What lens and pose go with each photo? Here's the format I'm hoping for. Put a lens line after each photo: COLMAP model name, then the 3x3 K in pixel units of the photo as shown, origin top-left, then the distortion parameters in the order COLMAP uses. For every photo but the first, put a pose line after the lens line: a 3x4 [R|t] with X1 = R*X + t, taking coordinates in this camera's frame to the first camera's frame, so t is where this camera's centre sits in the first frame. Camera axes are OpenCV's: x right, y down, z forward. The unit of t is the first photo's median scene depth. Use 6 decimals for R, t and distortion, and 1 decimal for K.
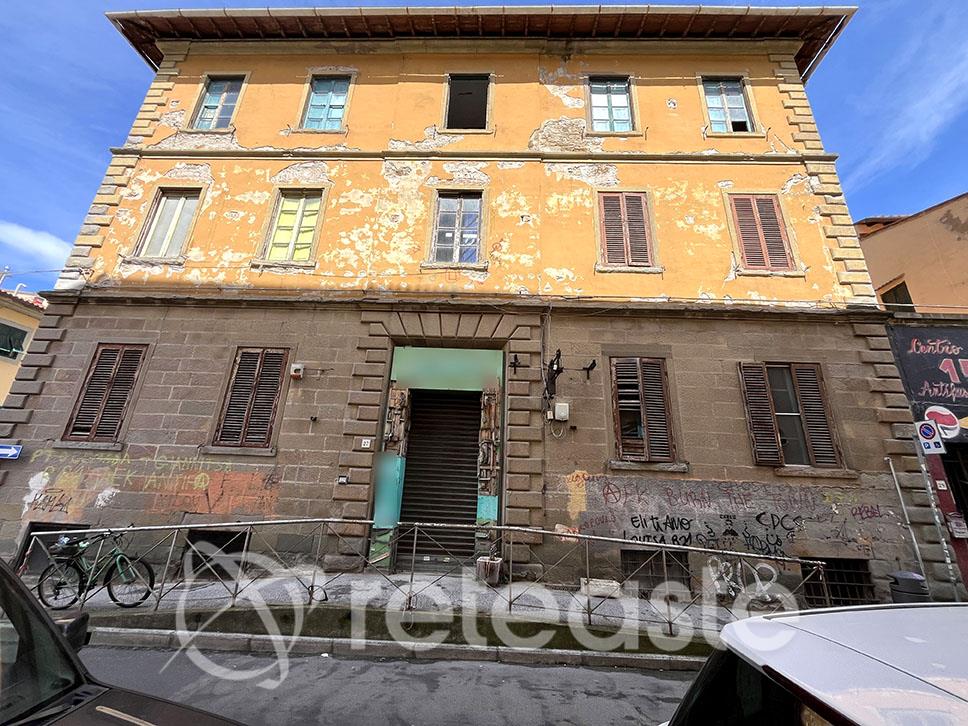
lens RADIAL K [[395.7, 0, 482.6], [0, 395.7, 356.8], [0, 0, 1]] dist [-0.003760, -0.000491]
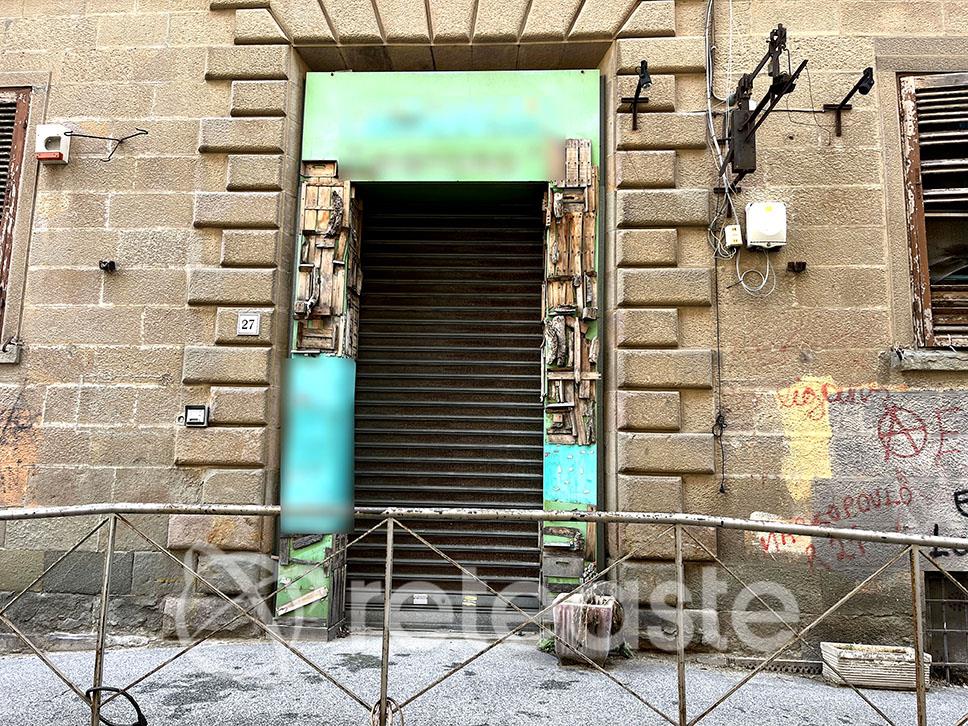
lens RADIAL K [[735.6, 0, 489.0], [0, 735.6, 365.6], [0, 0, 1]] dist [0.078195, -0.105590]
pose [[0.999228, -0.025797, -0.029627, -0.039055], [0.030923, 0.981645, 0.188196, 0.123663], [0.024228, -0.188967, 0.981685, 0.275807]]
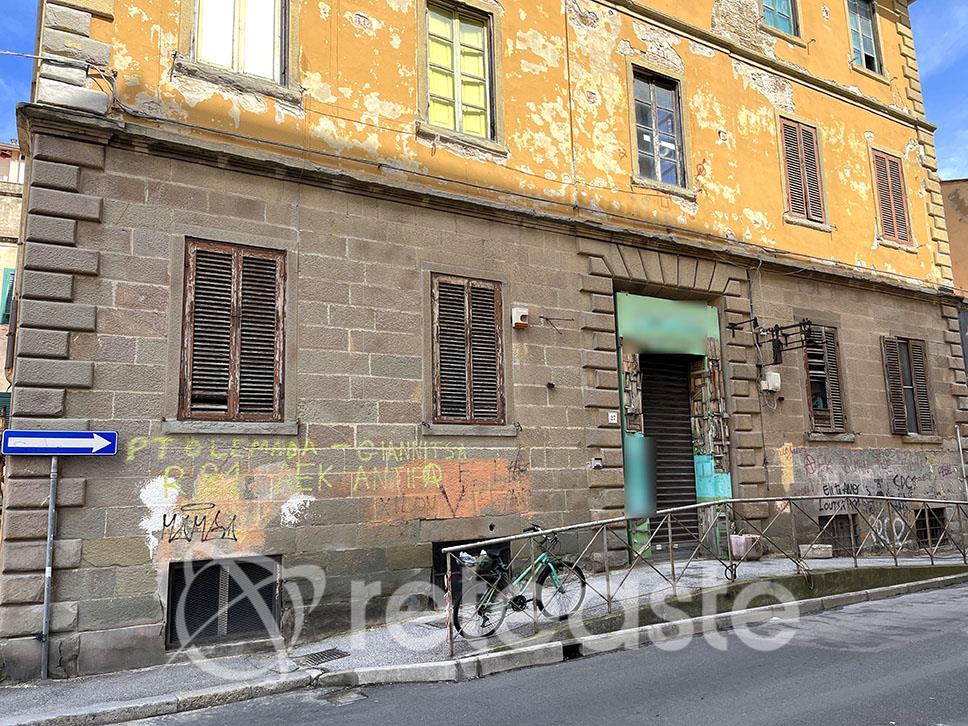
lens RADIAL K [[735.6, 0, 489.0], [0, 735.6, 365.6], [0, 0, 1]] dist [0.078195, -0.105590]
pose [[0.839313, 0.026384, 0.543008, -1.236671], [-0.117441, 0.984037, 0.133714, -0.048824], [-0.530812, -0.175999, 0.829013, -0.070084]]
